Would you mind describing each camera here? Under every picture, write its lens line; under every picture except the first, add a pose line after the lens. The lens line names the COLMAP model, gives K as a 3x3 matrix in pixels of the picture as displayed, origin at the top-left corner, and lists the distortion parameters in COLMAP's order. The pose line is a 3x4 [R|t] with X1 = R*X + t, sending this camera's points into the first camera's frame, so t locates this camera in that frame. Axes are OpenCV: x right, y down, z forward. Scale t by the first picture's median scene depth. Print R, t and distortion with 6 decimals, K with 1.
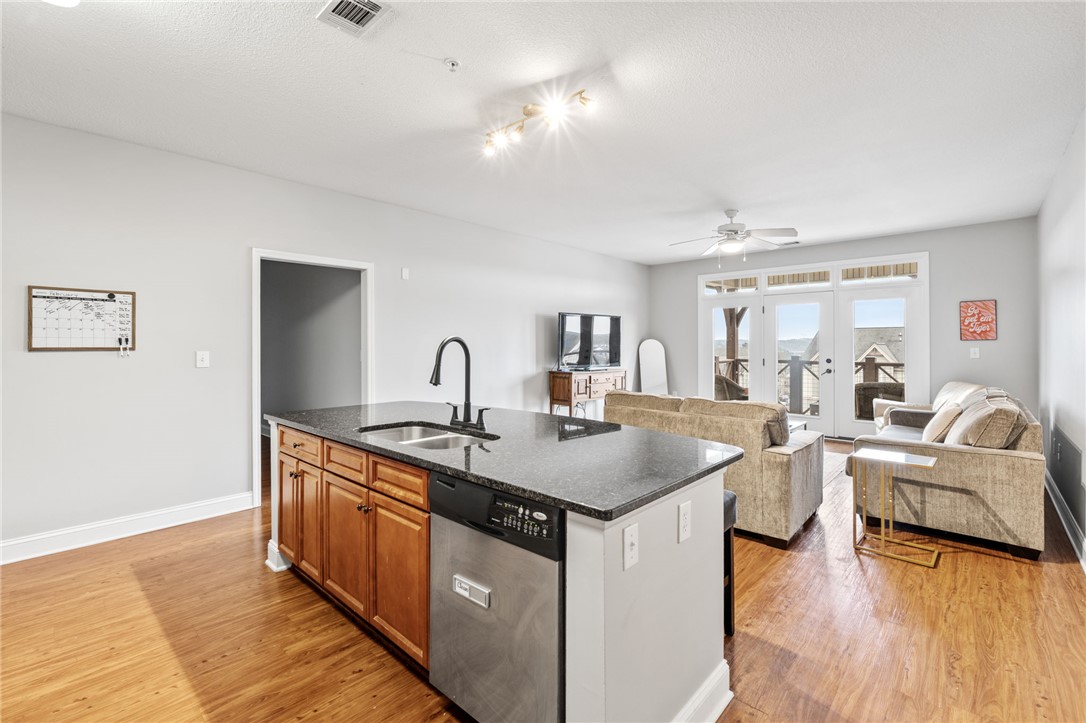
lens RADIAL K [[470.3, 0, 545.4], [0, 470.3, 345.1], [0, 0, 1]] dist [-0.001744, 0.000034]
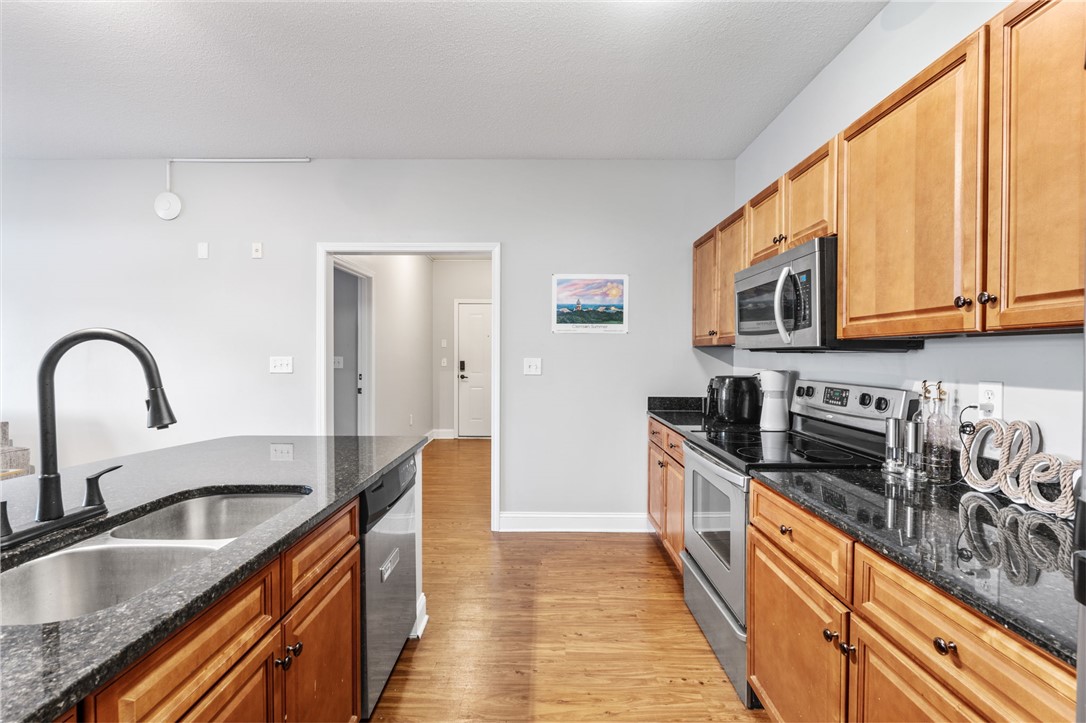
lens RADIAL K [[474.0, 0, 543.0], [0, 474.0, 361.5], [0, 0, 1]] dist [-0.010296, 0.000050]
pose [[-0.665664, -0.011732, 0.746160, -0.780212], [-0.004665, 0.999922, 0.011561, 0.005850], [-0.746237, 0.004215, -0.665667, 0.918921]]
